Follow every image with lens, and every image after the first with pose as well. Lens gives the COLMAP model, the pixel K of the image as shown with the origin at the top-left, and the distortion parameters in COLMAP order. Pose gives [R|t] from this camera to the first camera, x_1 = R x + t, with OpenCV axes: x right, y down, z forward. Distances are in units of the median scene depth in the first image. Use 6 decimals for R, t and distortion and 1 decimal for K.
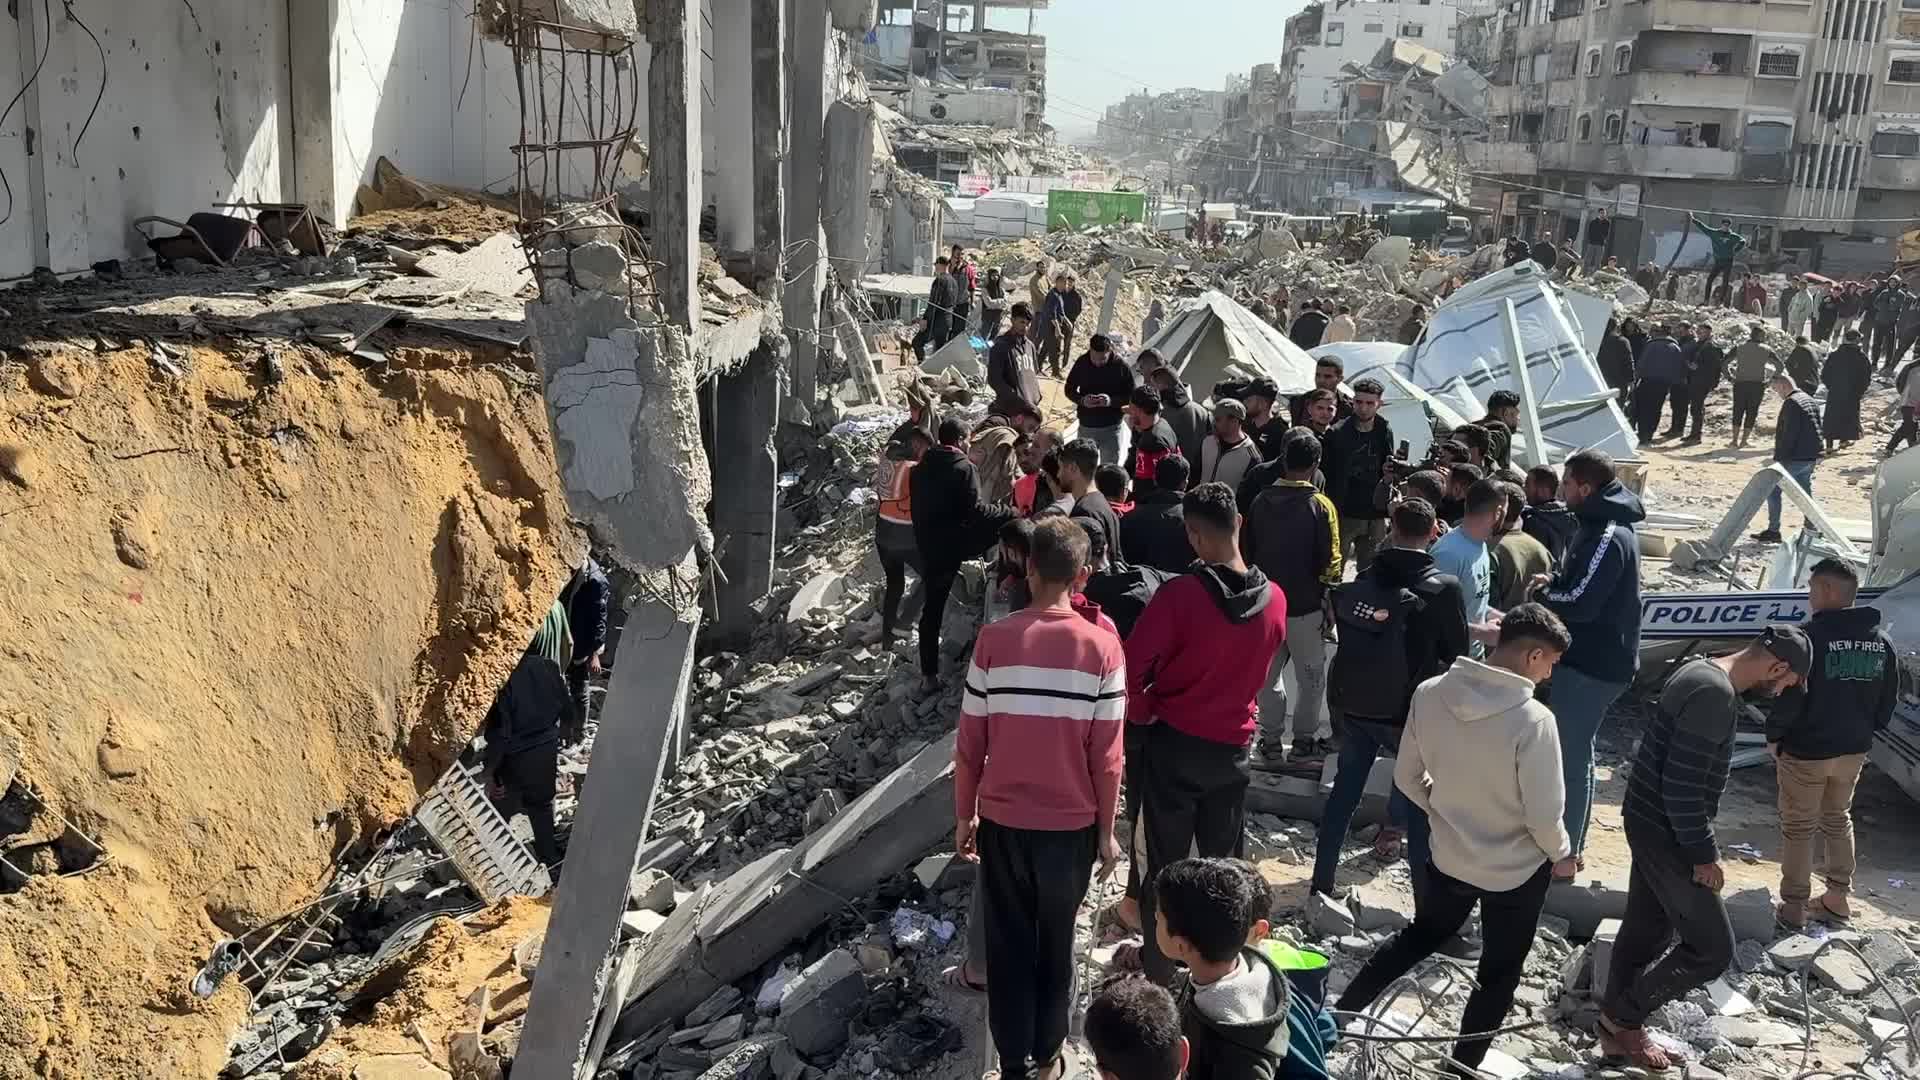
lens RADIAL K [[1633.9, 0, 960.0], [0, 1633.9, 540.0], [0, 0, 1]] dist [0.173590, -0.367072]
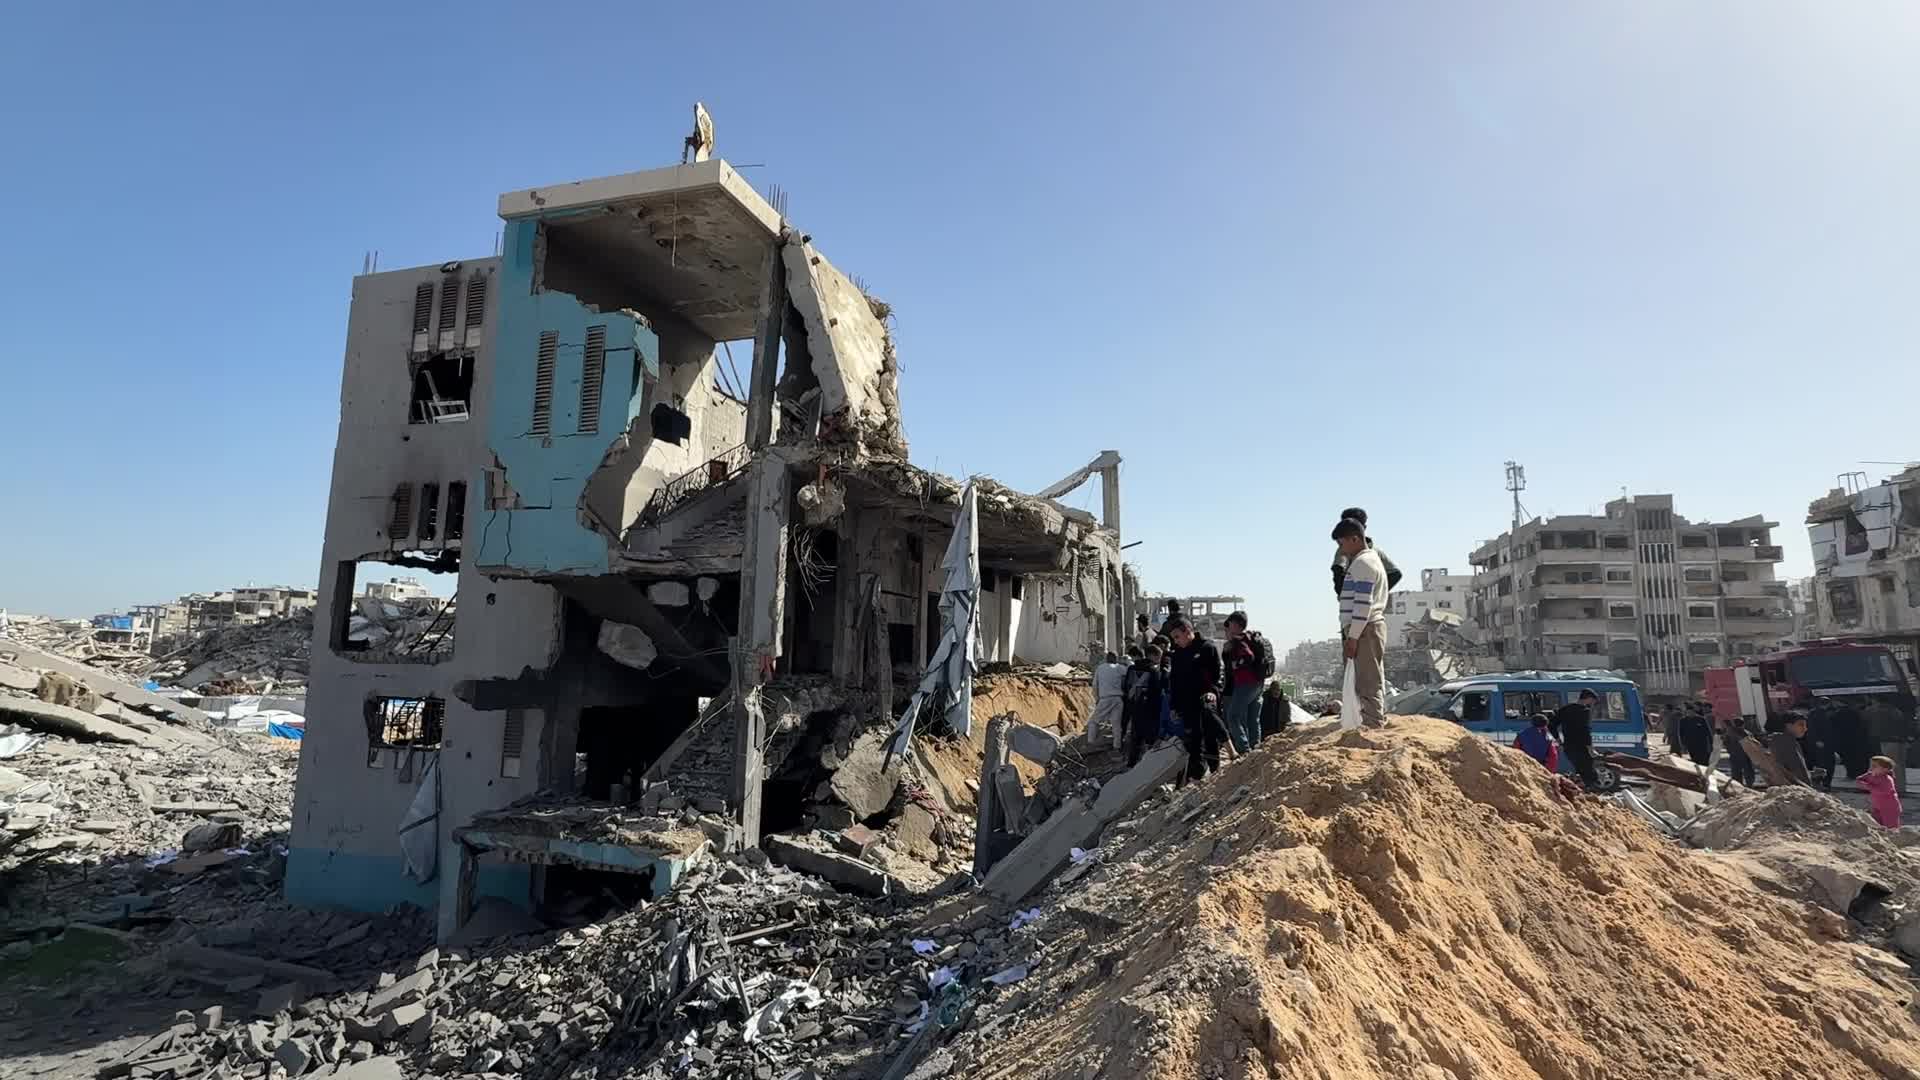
lens RADIAL K [[878.7, 0, 956.9], [0, 878.7, 546.3], [0, 0, 1]] dist [0.000190, -0.000190]
pose [[0.961328, -0.069595, -0.266469, 0.114611], [-0.035087, 0.928713, -0.369136, 0.469347], [0.273164, 0.364211, 0.890355, -1.478458]]
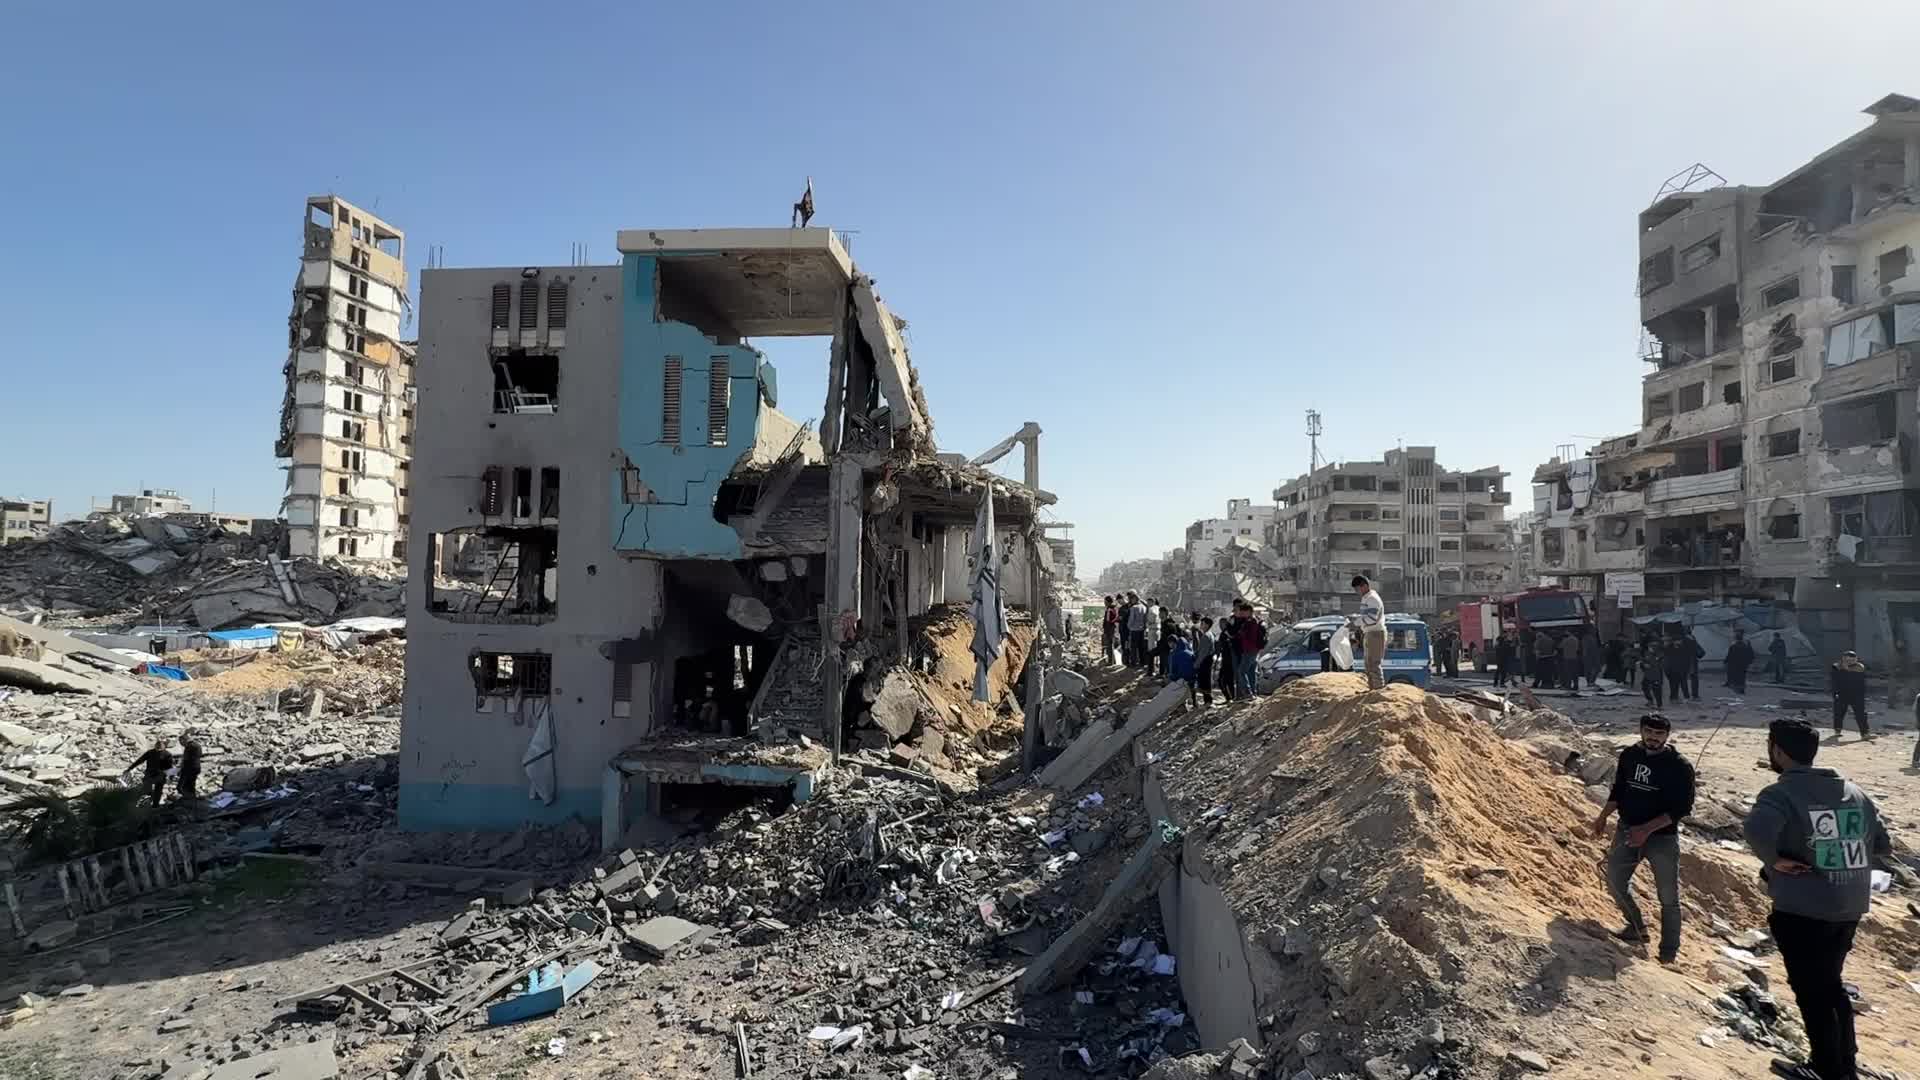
lens RADIAL K [[878.7, 0, 956.9], [0, 878.7, 546.3], [0, 0, 1]] dist [0.000190, -0.000190]
pose [[0.996198, -0.039226, -0.077790, -0.216562], [0.015655, 0.958968, -0.283081, 0.498495], [0.085703, 0.280787, 0.955936, -2.034526]]
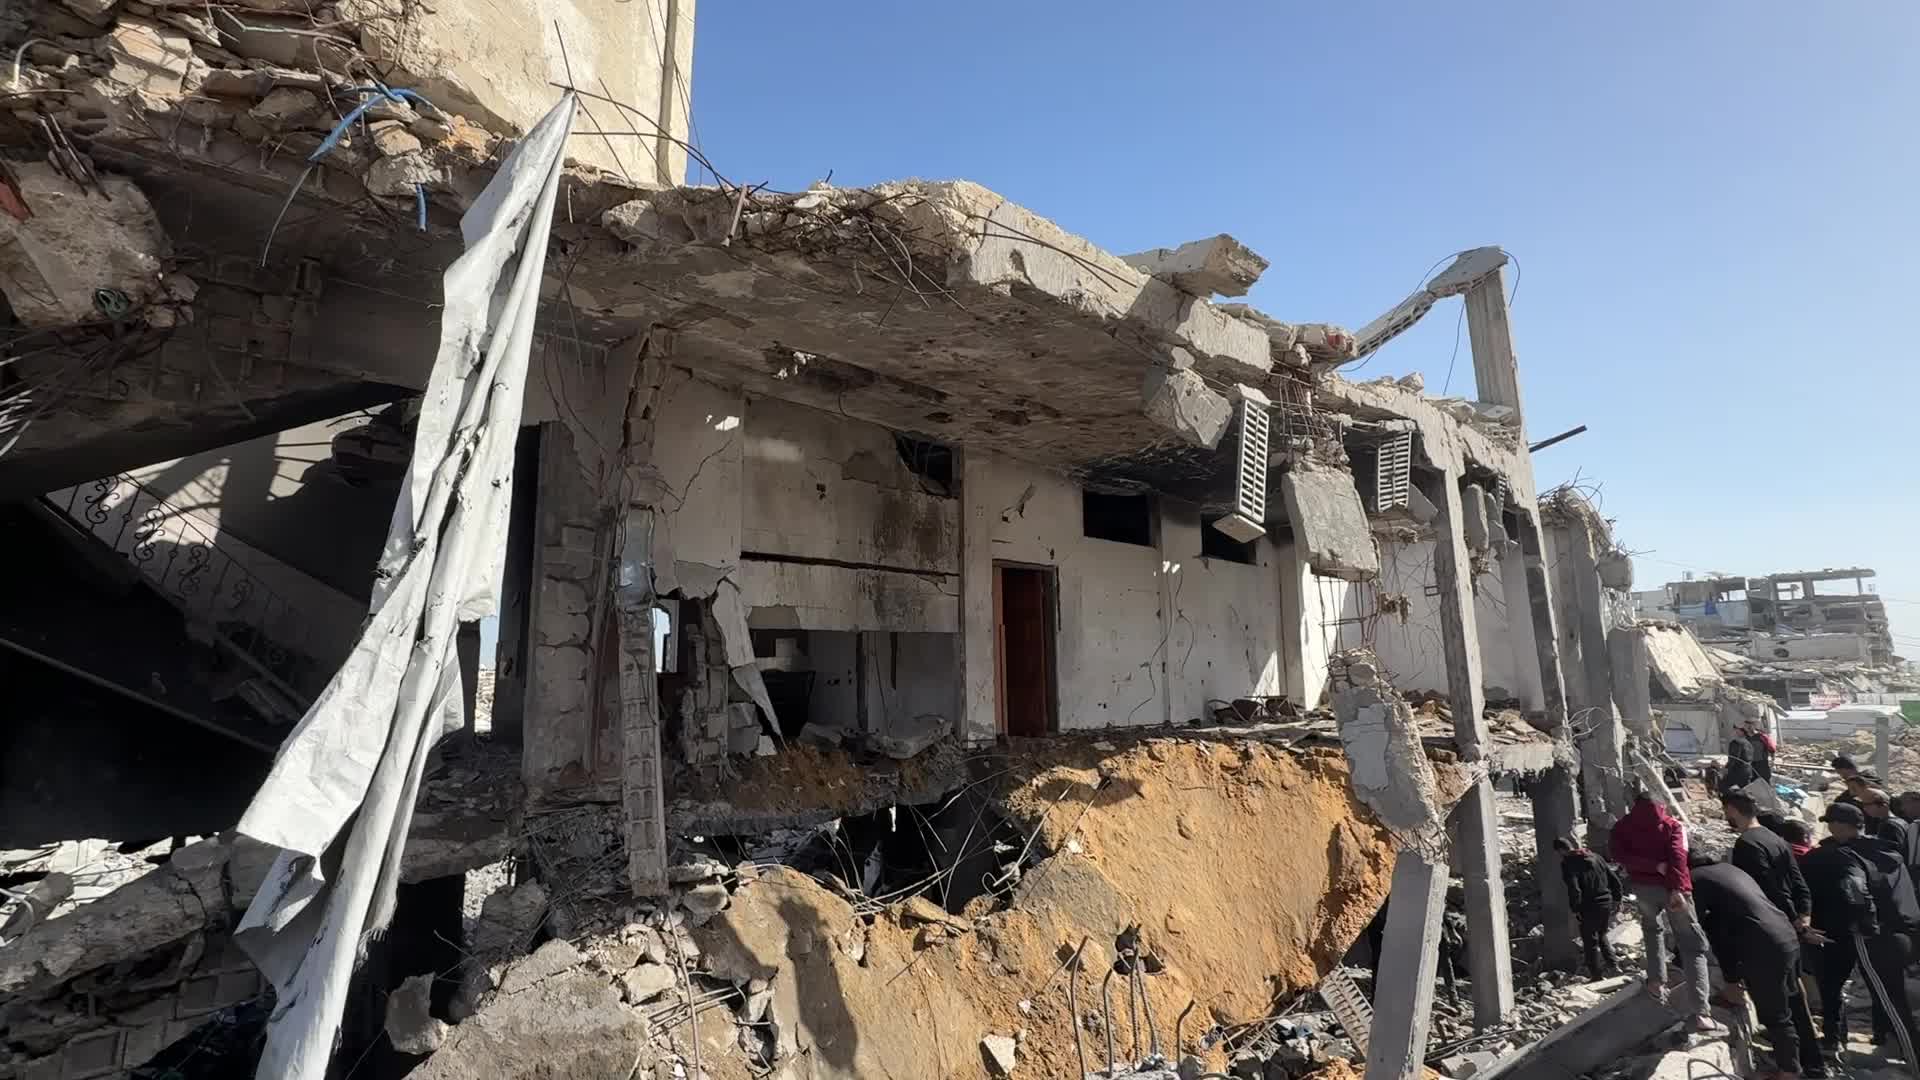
lens RADIAL K [[878.7, 0, 956.9], [0, 878.7, 546.3], [0, 0, 1]] dist [0.000190, -0.000190]
pose [[0.714730, -0.168201, -0.678874, 0.127011], [-0.117757, 0.927854, -0.353865, 0.088997], [0.689416, 0.332860, 0.643358, -0.084339]]
